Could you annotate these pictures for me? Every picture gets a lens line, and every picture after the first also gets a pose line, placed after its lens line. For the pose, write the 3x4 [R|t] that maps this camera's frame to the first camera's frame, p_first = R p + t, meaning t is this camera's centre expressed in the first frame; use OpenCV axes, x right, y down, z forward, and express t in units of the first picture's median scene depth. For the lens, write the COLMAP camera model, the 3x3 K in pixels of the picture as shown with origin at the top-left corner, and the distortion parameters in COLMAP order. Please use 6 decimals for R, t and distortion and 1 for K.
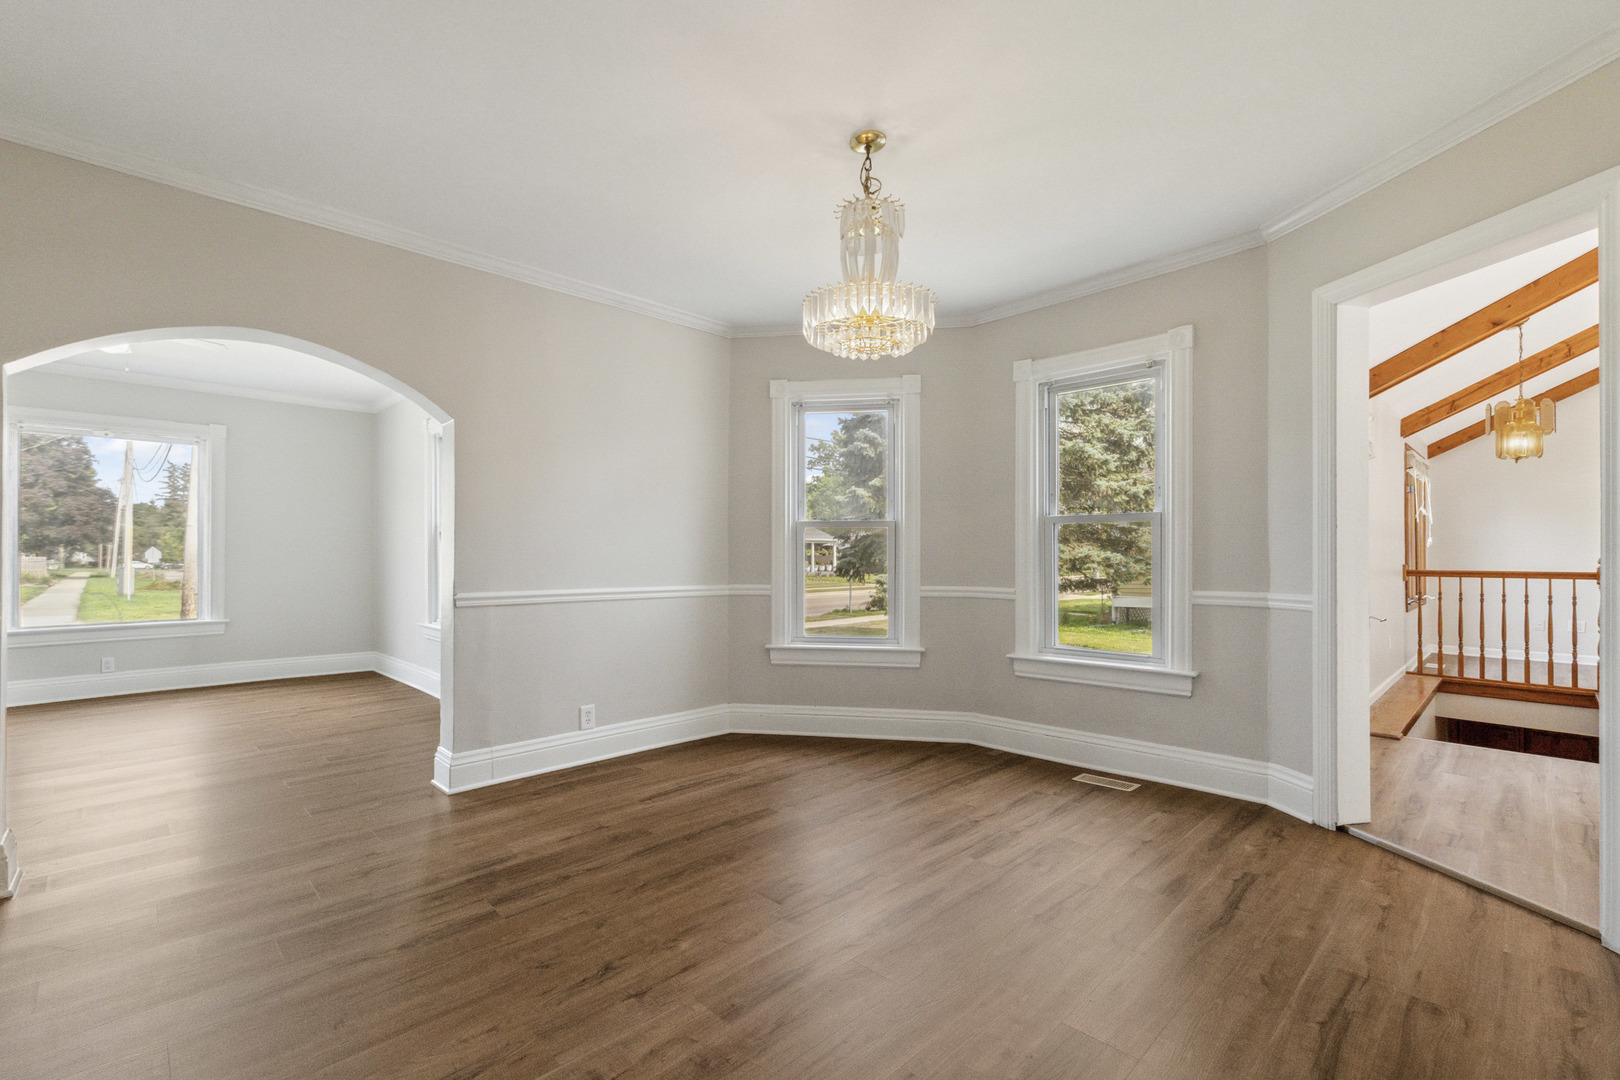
lens RADIAL K [[703.3, 0, 818.4], [0, 703.3, 549.8], [0, 0, 1]] dist [0.001357, 0.001615]
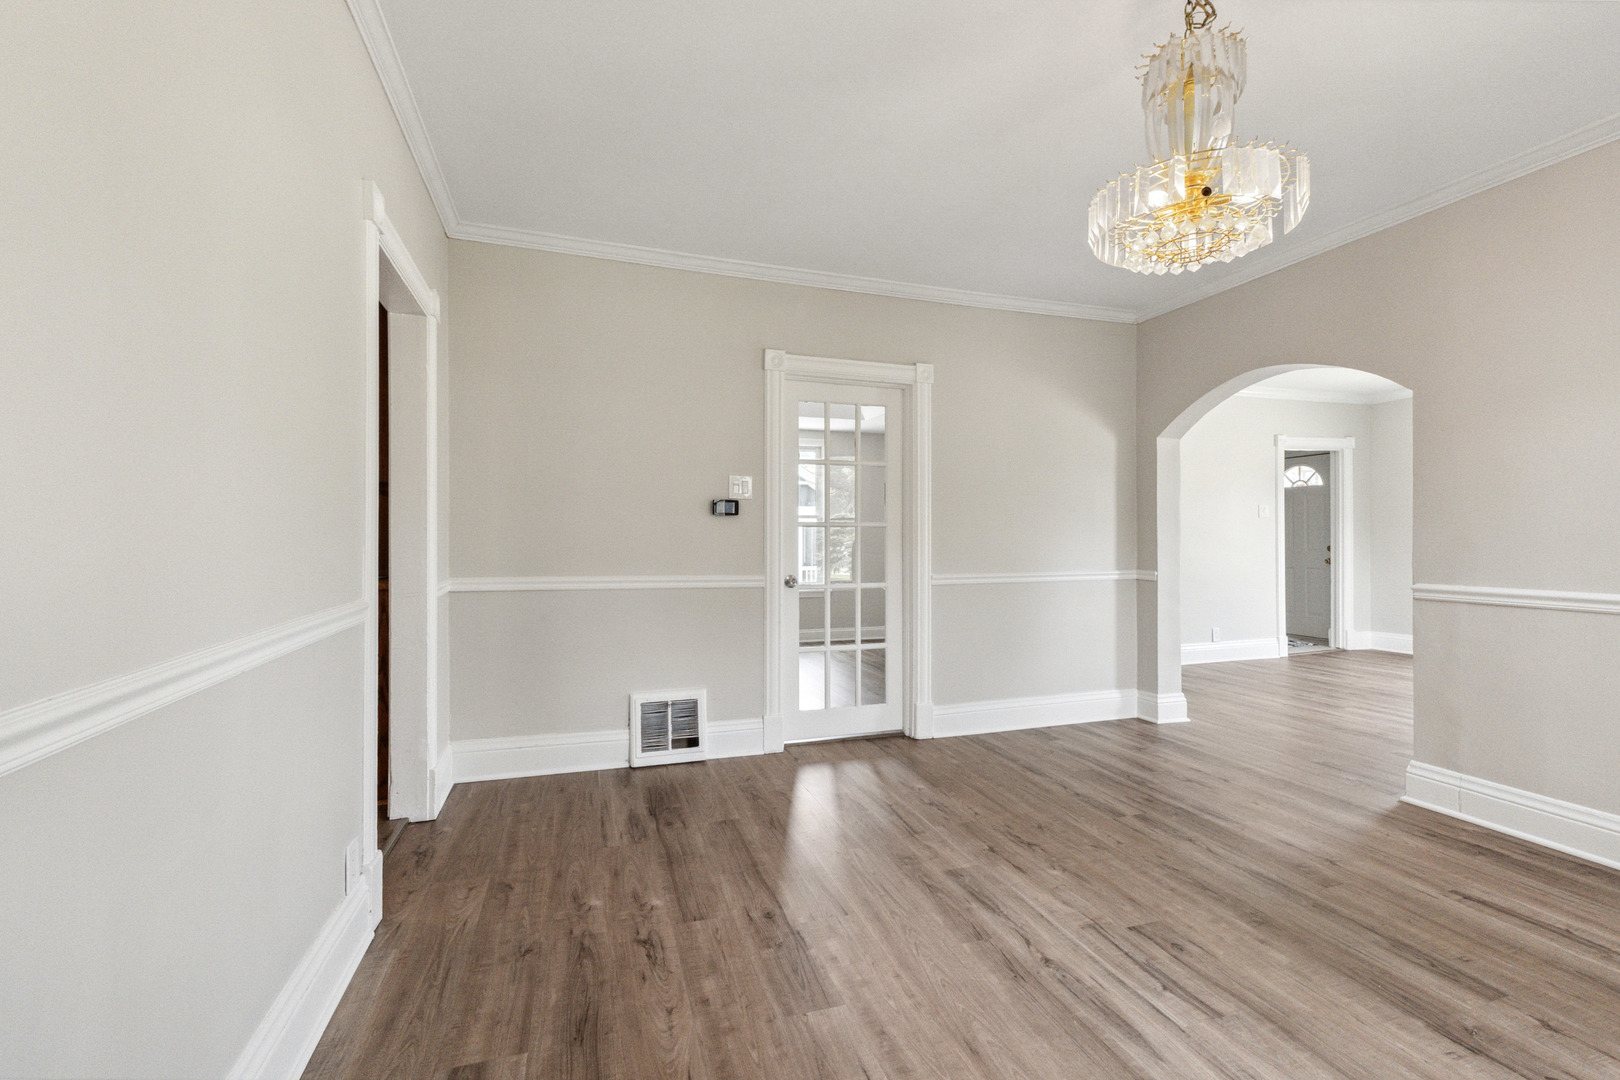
lens RADIAL K [[703.3, 0, 808.2], [0, 703.3, 539.1], [0, 0, 1]] dist [0.001357, 0.001615]
pose [[-0.455757, 0.000634, -0.890104, 0.817200], [0.006579, 0.999975, -0.002656, 0.002742], [0.890080, -0.007066, -0.455749, 0.915131]]
